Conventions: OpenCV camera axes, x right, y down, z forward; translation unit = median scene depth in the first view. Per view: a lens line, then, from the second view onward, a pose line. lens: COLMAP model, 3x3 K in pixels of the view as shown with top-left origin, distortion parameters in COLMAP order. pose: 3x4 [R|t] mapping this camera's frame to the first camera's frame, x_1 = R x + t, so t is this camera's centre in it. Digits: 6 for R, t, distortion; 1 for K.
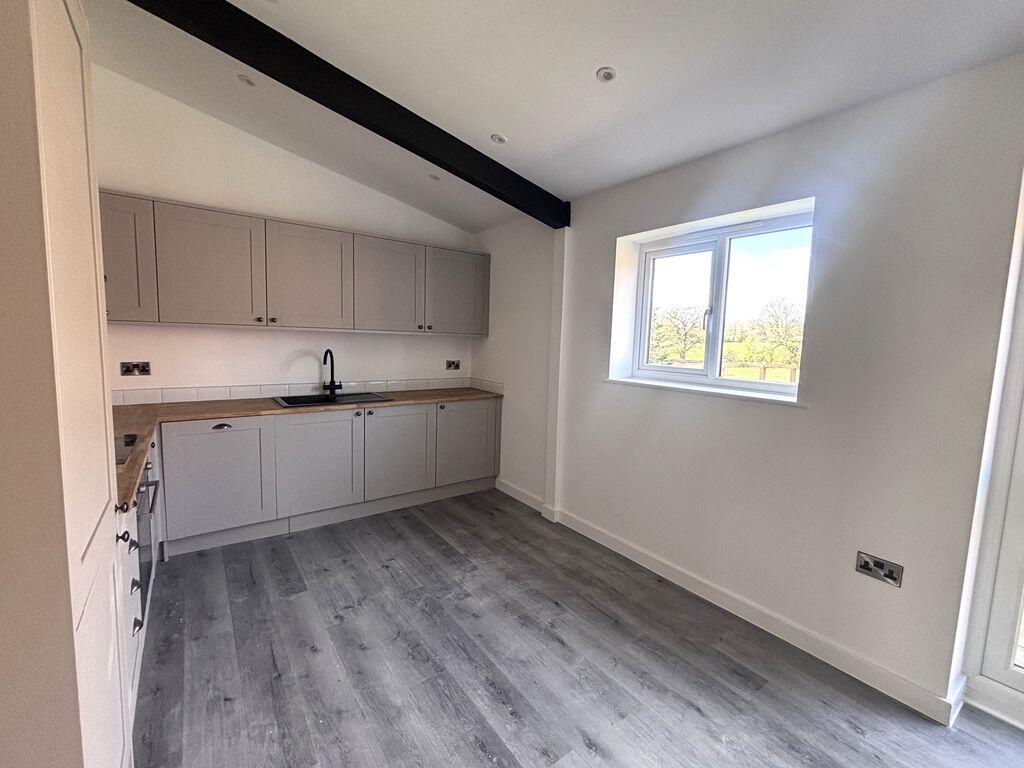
lens RADIAL K [[437.7, 0, 507.2], [0, 437.7, 379.2], [0, 0, 1]] dist [0.001865, 0.000185]
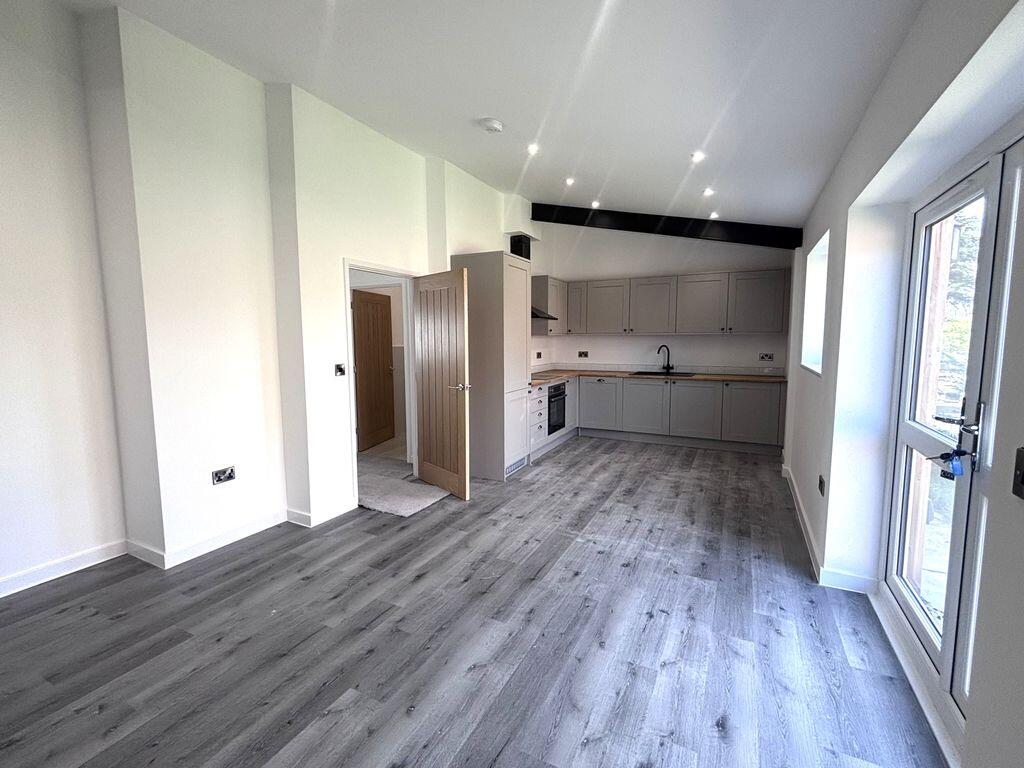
lens RADIAL K [[437.7, 0, 507.2], [0, 437.7, 379.2], [0, 0, 1]] dist [0.001865, 0.000185]
pose [[0.444286, 0.054945, -0.894198, 1.070562], [-0.067789, 0.997318, 0.027600, 0.073500], [0.893316, 0.048354, 0.446819, -0.381901]]
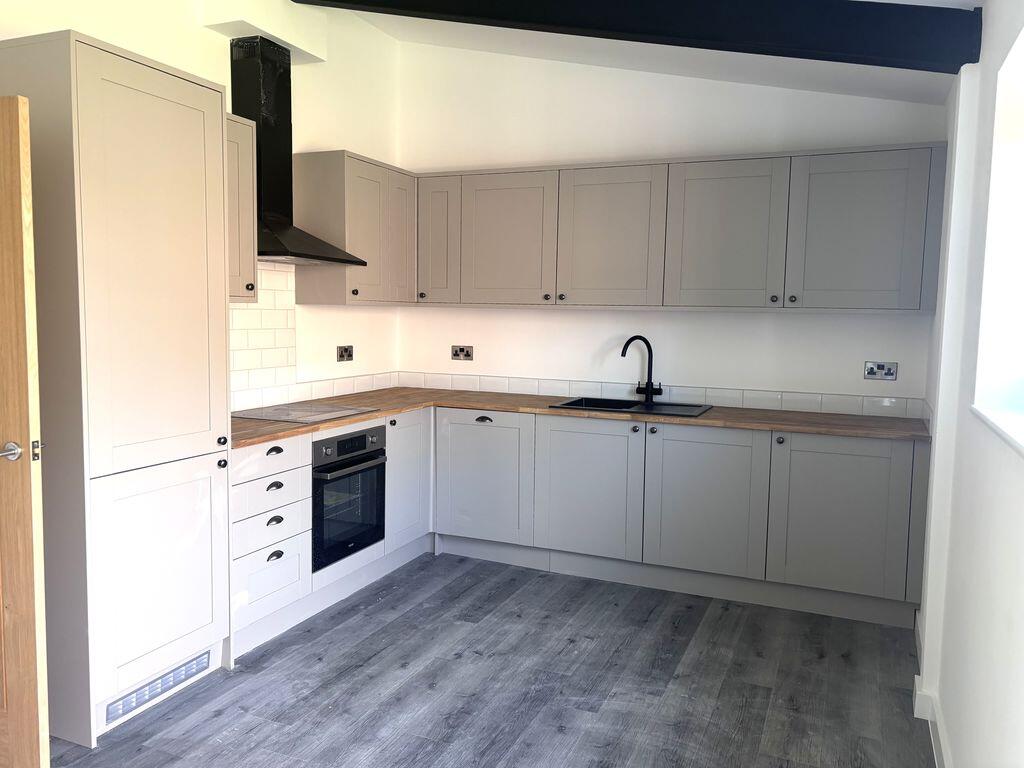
lens RADIAL K [[793.2, 0, 501.0], [0, 793.2, 384.1], [0, 0, 1]] dist [0.032373, 0.001958]
pose [[0.506656, 0.060566, -0.860018, 0.710988], [-0.084331, 0.996227, 0.020477, 0.001972], [0.858014, 0.062152, 0.509852, 0.219193]]
